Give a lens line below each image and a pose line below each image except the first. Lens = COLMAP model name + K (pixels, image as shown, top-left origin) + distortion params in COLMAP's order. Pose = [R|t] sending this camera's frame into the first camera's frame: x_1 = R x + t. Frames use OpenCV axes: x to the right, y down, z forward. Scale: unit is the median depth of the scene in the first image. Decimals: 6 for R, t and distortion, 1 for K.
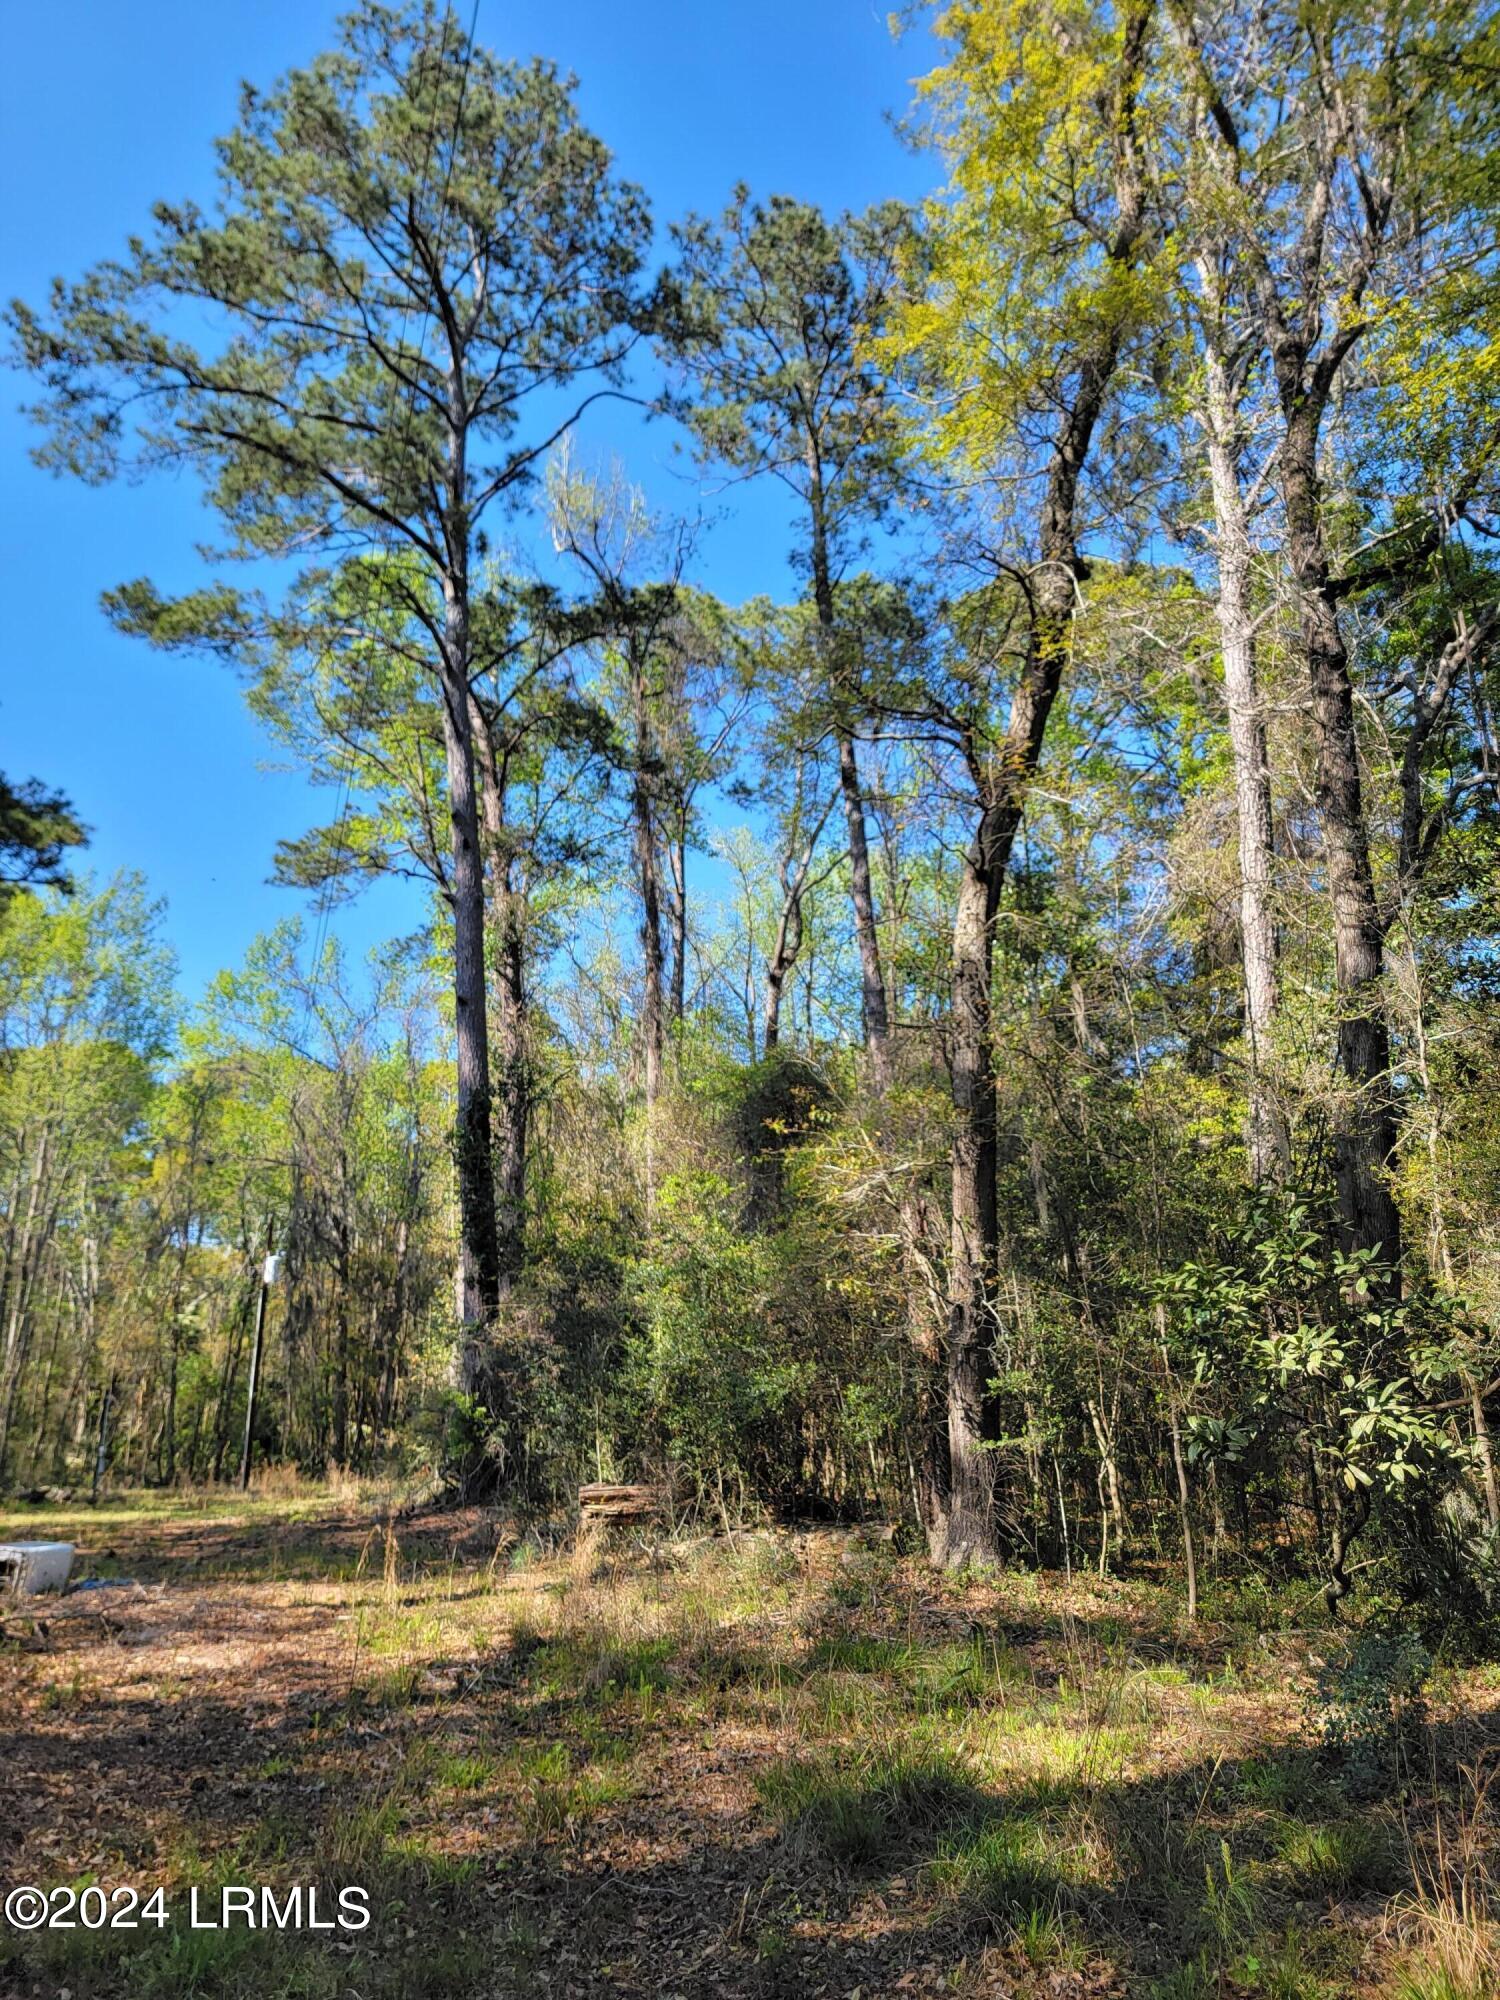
lens RADIAL K [[1295.3, 0, 750.0], [0, 1295.3, 1000.0], [0, 0, 1]] dist [0.035052, -0.003359]
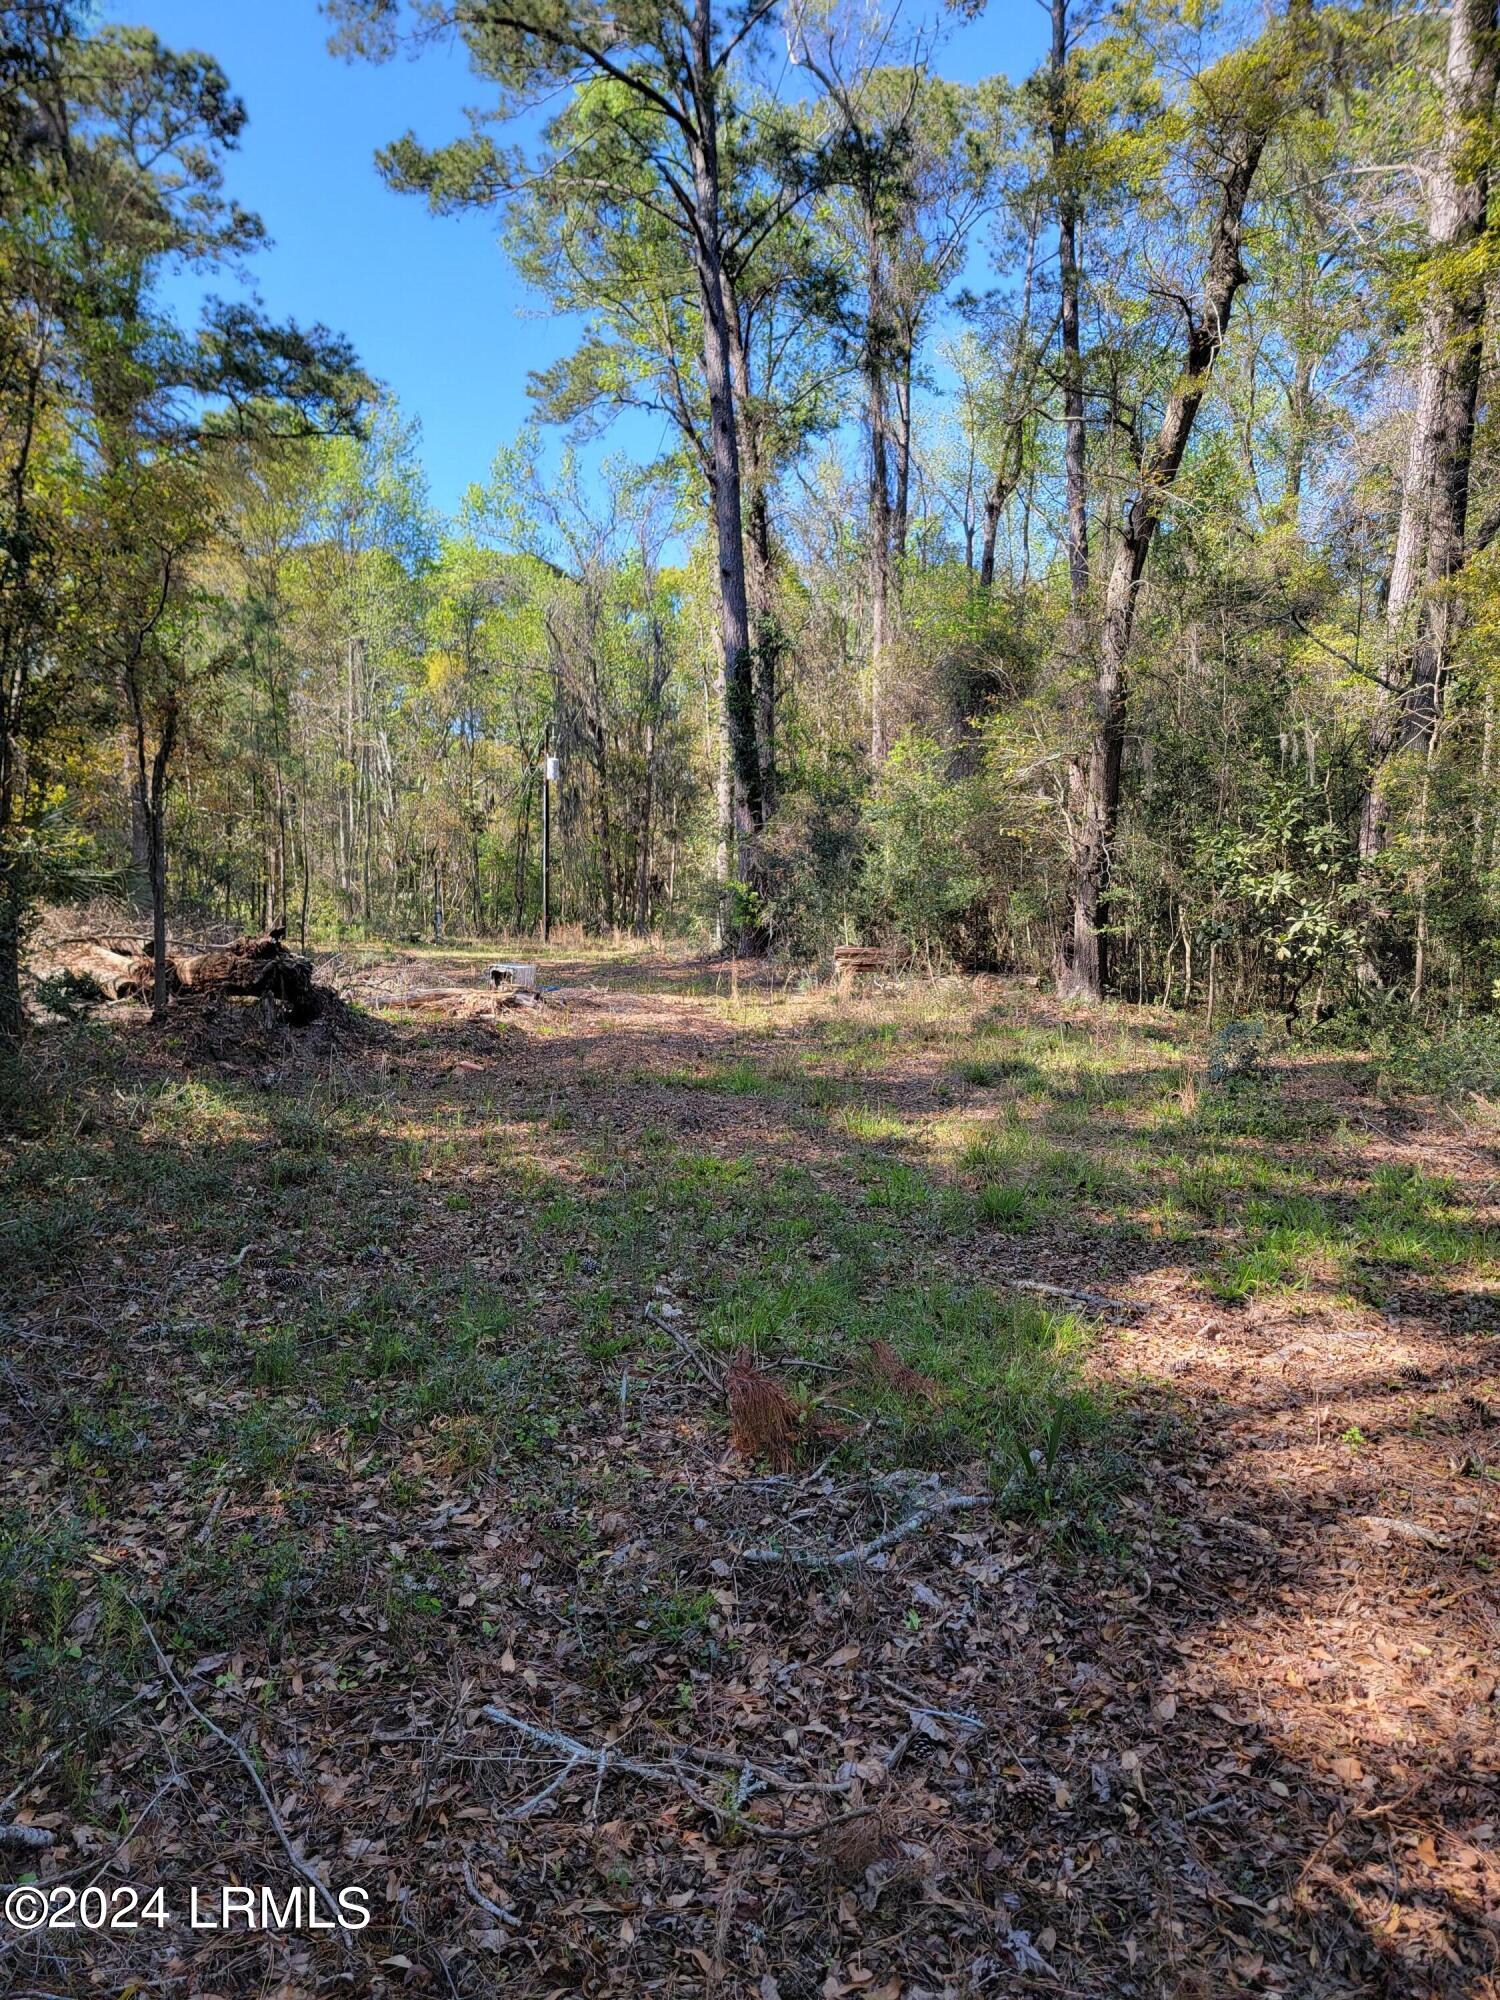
lens RADIAL K [[1295.3, 0, 750.0], [0, 1295.3, 1000.0], [0, 0, 1]] dist [0.035052, -0.003359]
pose [[0.987319, 0.040753, -0.153430, 0.004450], [0.021227, 0.923919, 0.381999, -0.086906], [0.157324, -0.380412, 0.911337, -0.242674]]
